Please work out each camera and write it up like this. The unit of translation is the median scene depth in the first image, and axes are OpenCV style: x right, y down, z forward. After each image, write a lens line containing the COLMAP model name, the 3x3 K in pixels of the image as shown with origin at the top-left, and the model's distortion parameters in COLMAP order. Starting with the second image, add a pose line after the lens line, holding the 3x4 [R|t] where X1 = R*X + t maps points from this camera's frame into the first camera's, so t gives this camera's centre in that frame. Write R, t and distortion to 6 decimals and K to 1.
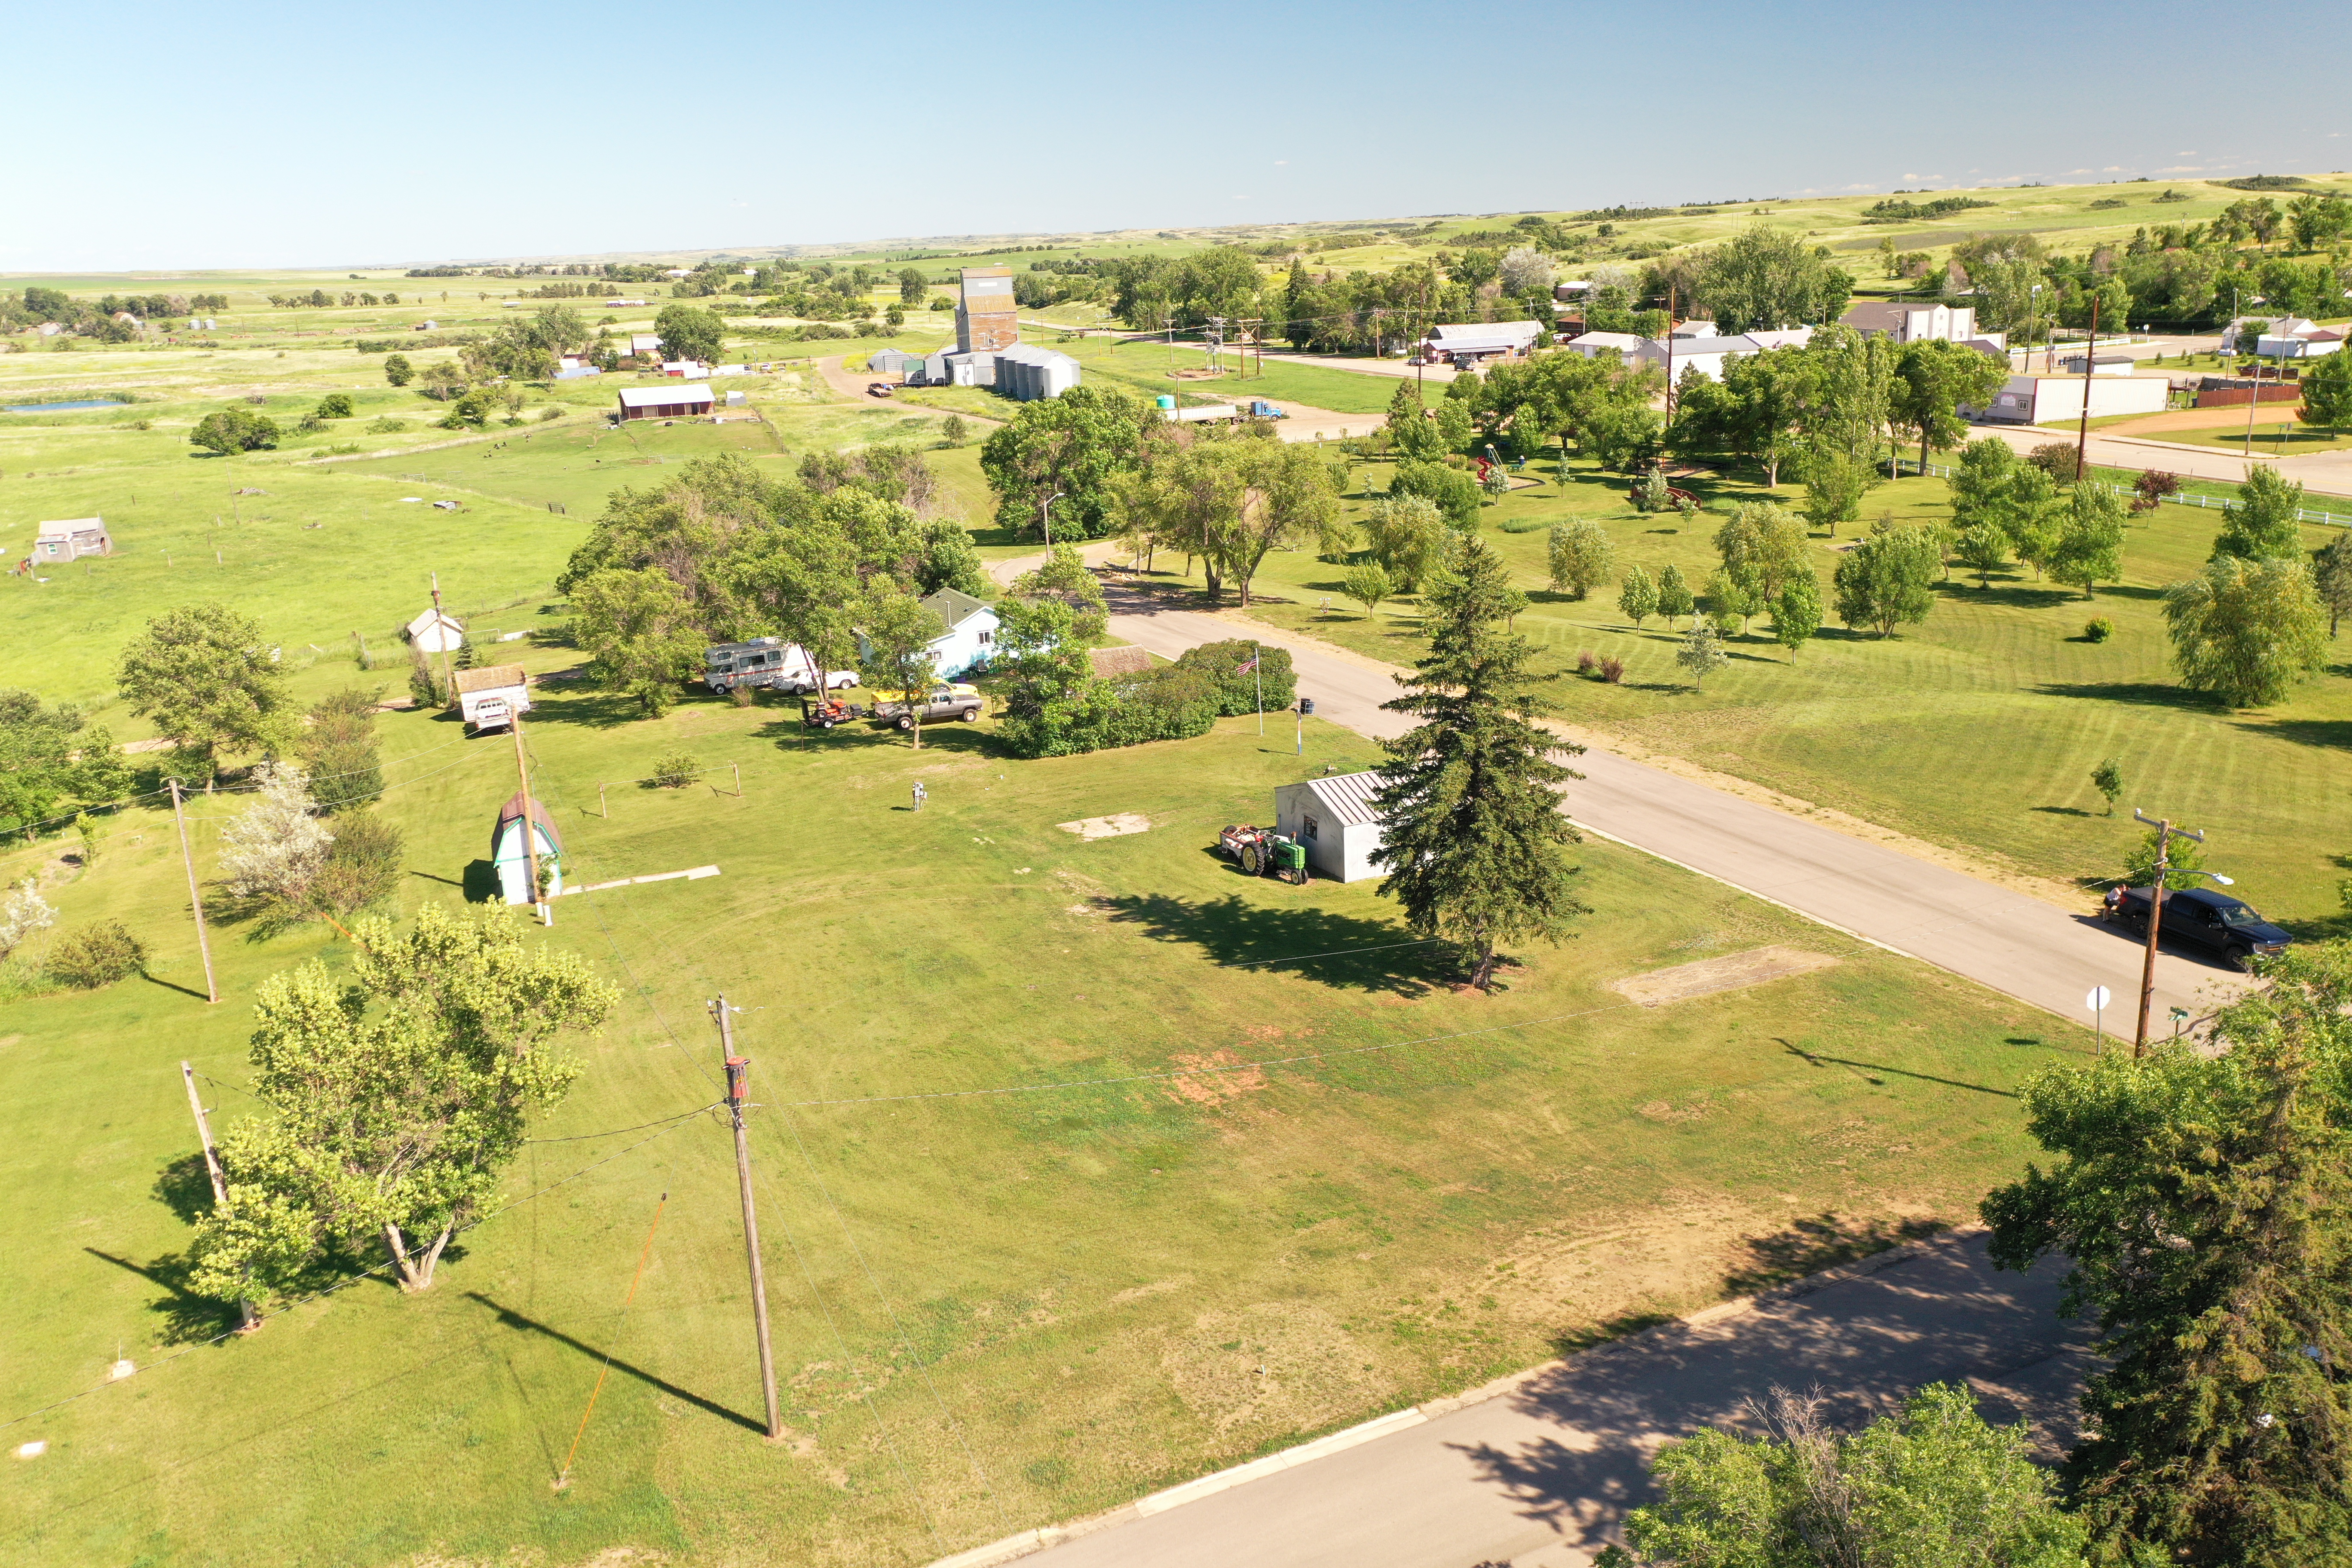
lens RADIAL K [[1859.3, 0, 1178.1], [0, 1859.3, 791.6], [0, 0, 1]] dist [0.010732, 0.002523]
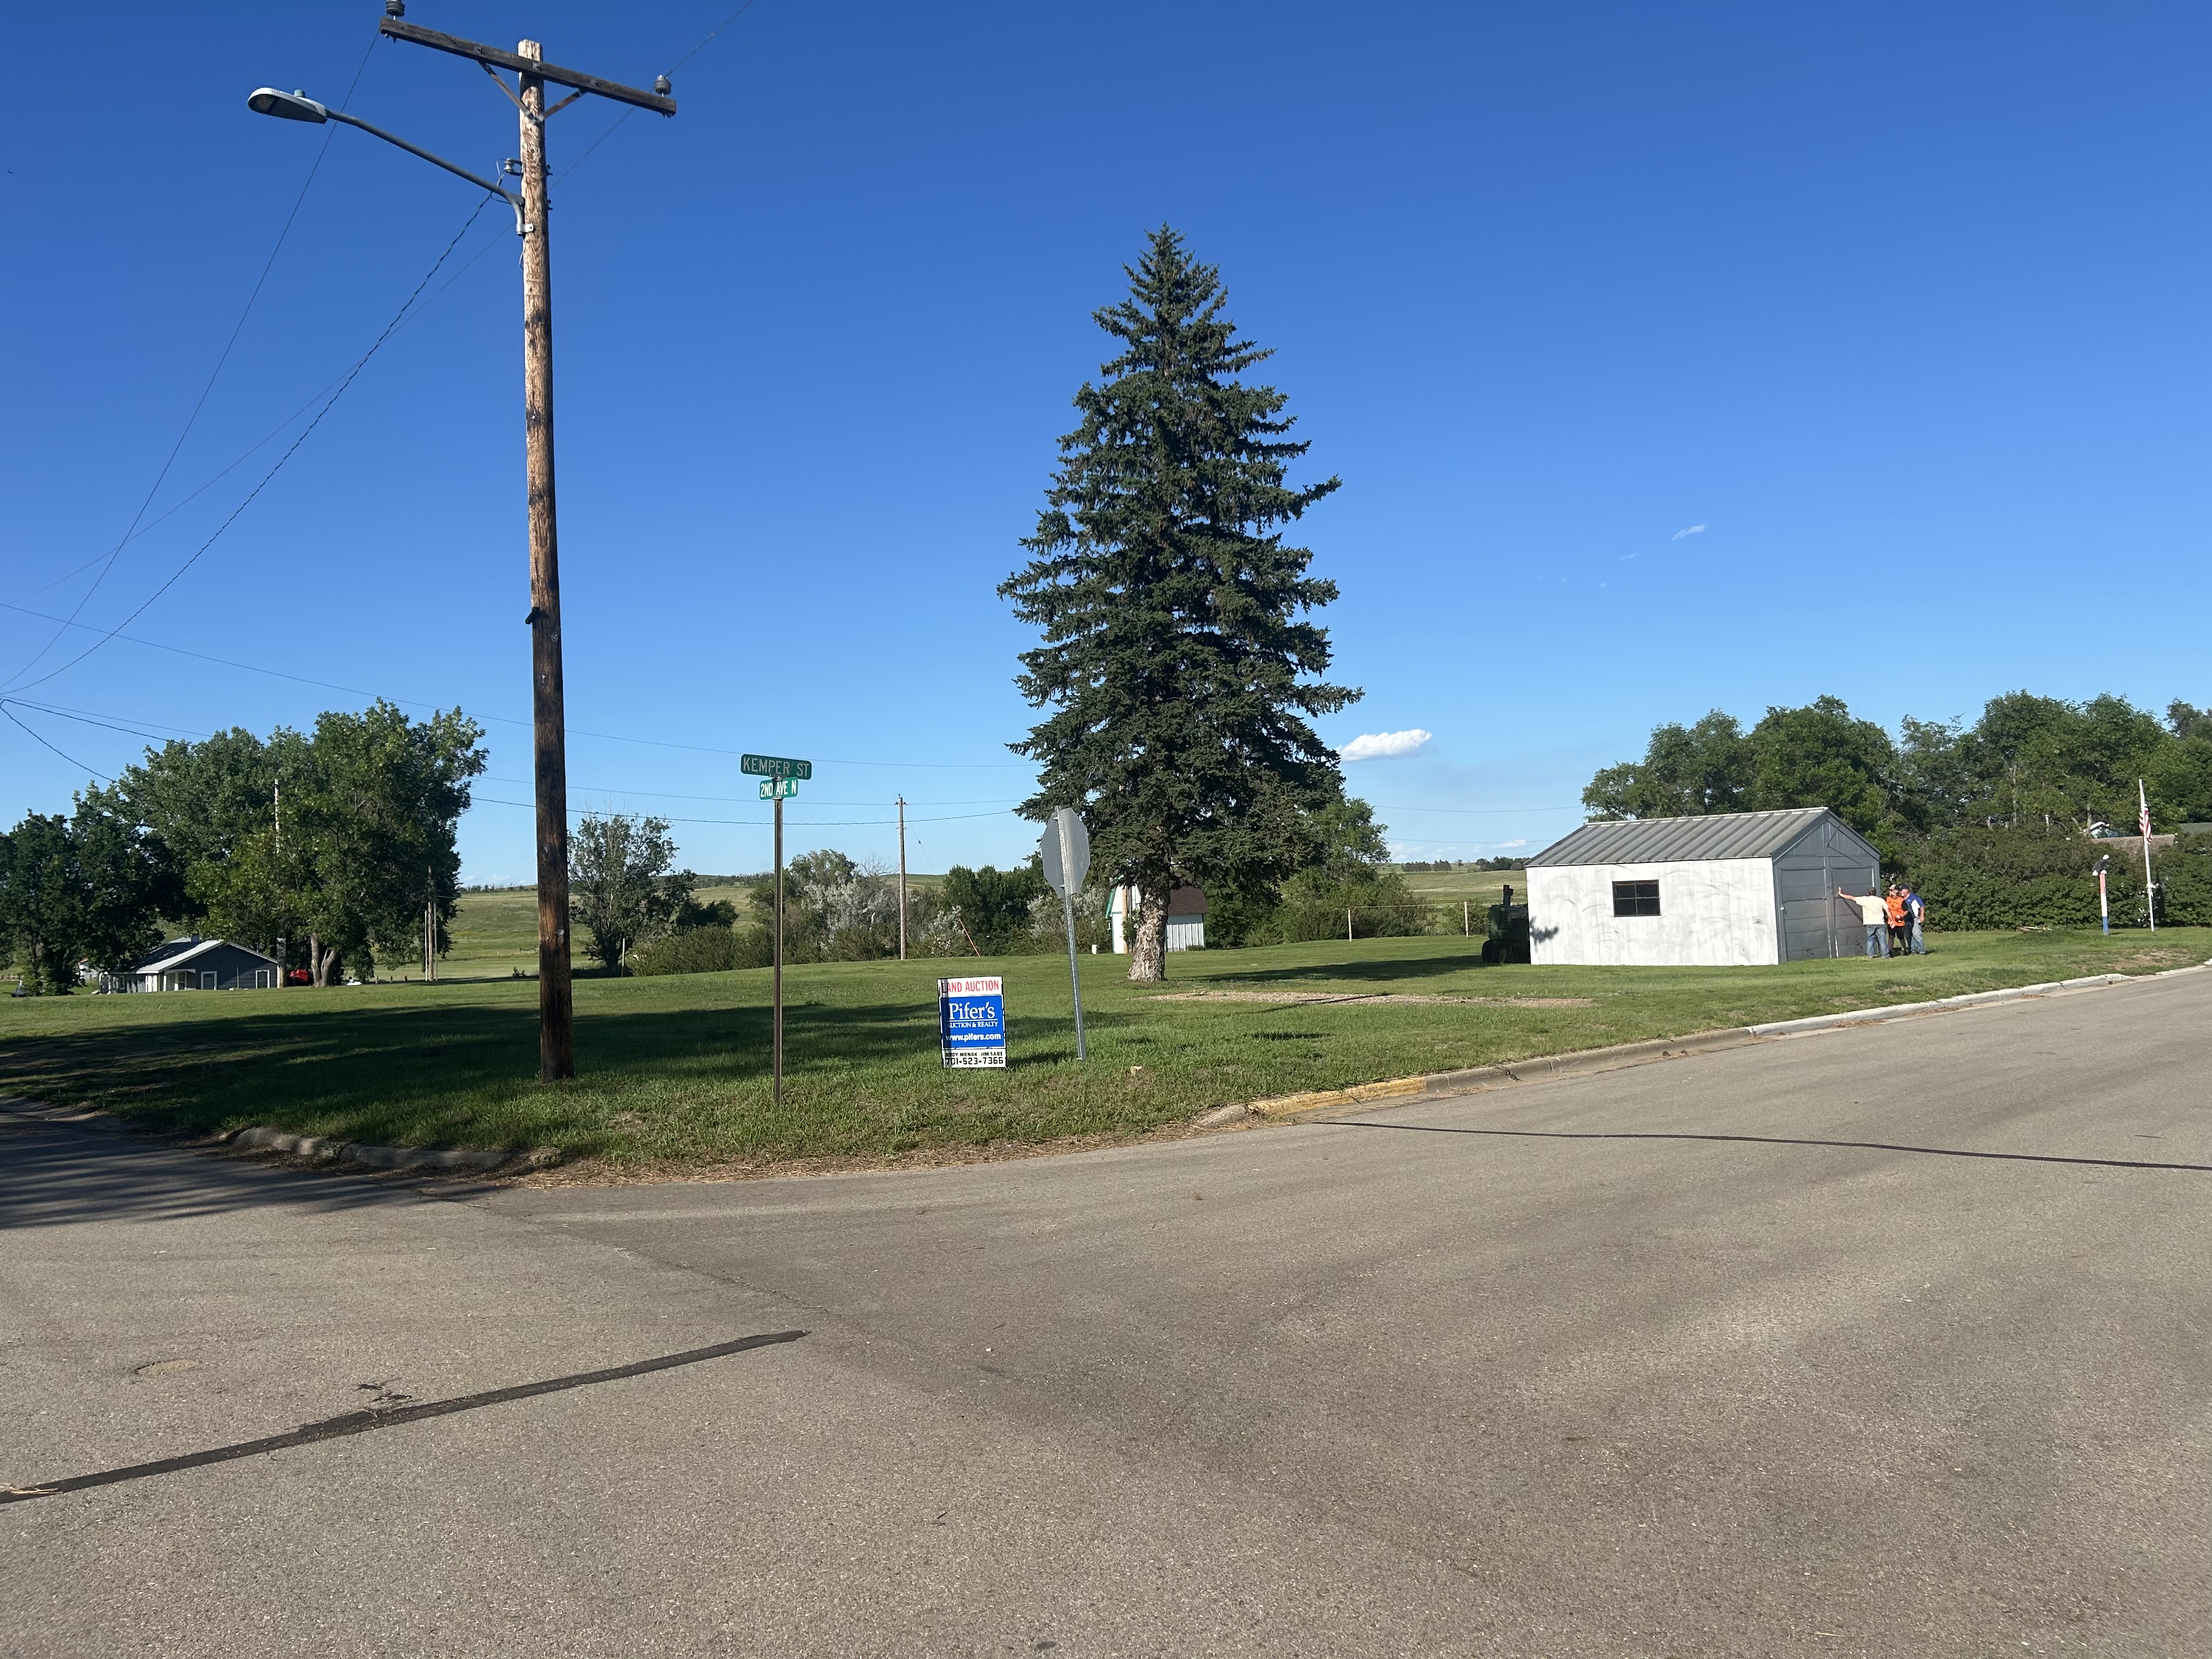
lens RADIAL K [[1642.9, 0, 1112.4], [0, 1642.9, 836.8], [0, 0, 1]] dist [0.067811, -0.059032]
pose [[0.350433, -0.022644, -0.936314, 0.112802], [-0.242129, 0.963533, -0.113924, 0.022059], [0.904749, 0.266631, 0.332171, 0.142121]]
